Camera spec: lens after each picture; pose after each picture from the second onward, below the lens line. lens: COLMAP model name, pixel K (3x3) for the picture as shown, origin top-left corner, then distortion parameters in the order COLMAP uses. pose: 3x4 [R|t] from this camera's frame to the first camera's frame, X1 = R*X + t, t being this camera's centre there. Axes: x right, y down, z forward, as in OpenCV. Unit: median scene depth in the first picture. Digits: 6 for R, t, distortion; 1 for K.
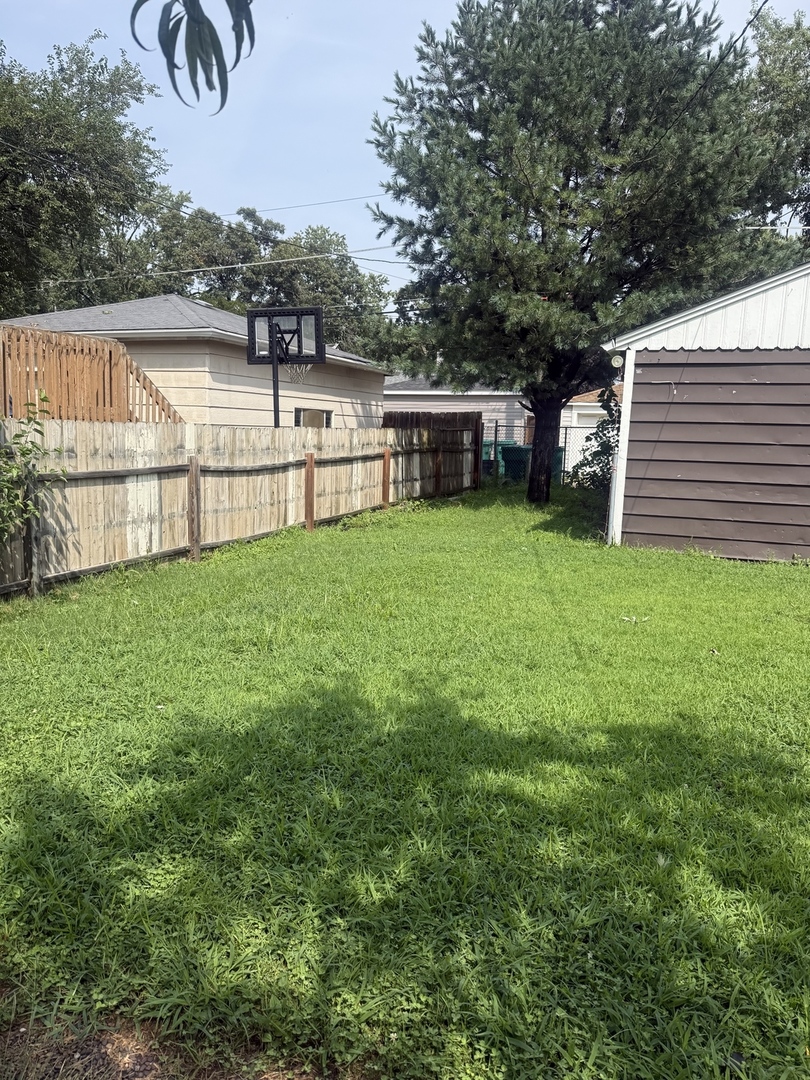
lens RADIAL K [[767.4, 0, 405.0], [0, 767.4, 540.0], [0, 0, 1]] dist [-0.009547, -0.029292]
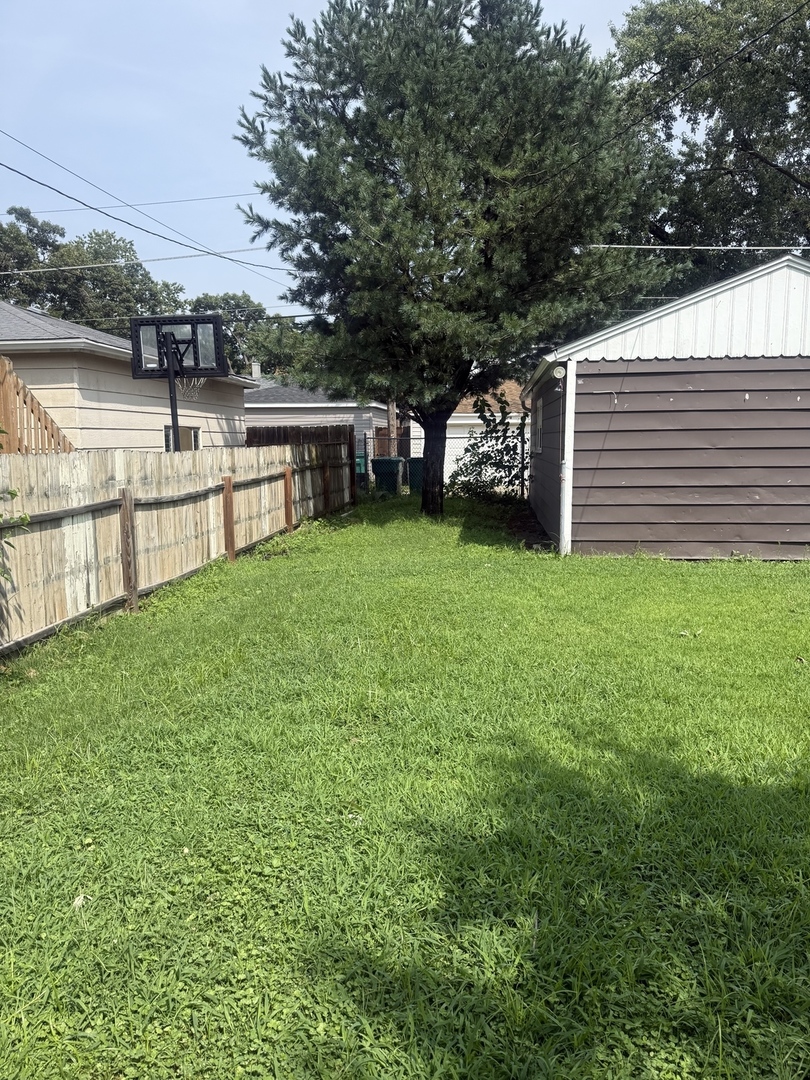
lens RADIAL K [[759.1, 0, 405.0], [0, 759.1, 540.0], [0, 0, 1]] dist [-0.003679, -0.034374]
pose [[0.959018, -0.070635, 0.274401, -0.162181], [0.073494, 0.997296, -0.000137, -0.022467], [-0.273649, 0.020299, 0.961615, 0.083484]]
